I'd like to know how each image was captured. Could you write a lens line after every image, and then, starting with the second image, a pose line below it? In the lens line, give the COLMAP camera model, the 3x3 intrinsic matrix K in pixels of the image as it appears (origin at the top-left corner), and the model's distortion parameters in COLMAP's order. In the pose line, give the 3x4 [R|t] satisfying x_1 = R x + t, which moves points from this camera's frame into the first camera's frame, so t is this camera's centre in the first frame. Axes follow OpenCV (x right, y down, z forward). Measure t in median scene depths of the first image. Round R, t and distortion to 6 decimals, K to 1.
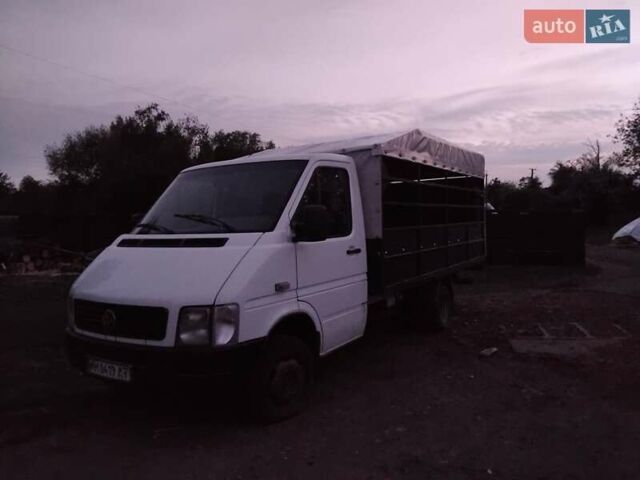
lens RADIAL K [[480.2, 0, 320.0], [0, 480.2, 240.0], [0, 0, 1]] dist [0.085585, -0.159092]
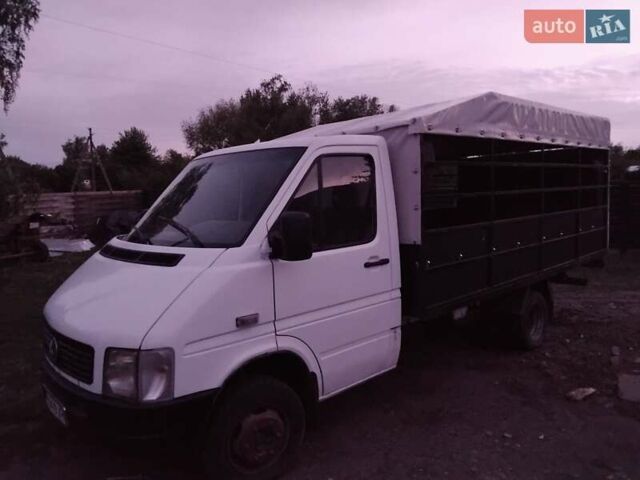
lens RADIAL K [[480.2, 0, 320.0], [0, 480.2, 240.0], [0, 0, 1]] dist [0.085585, -0.159092]
pose [[0.965744, 0.020015, -0.258722, 0.168666], [-0.001938, 0.997550, 0.069935, -0.062253], [0.259488, -0.067038, 0.963417, 0.225056]]
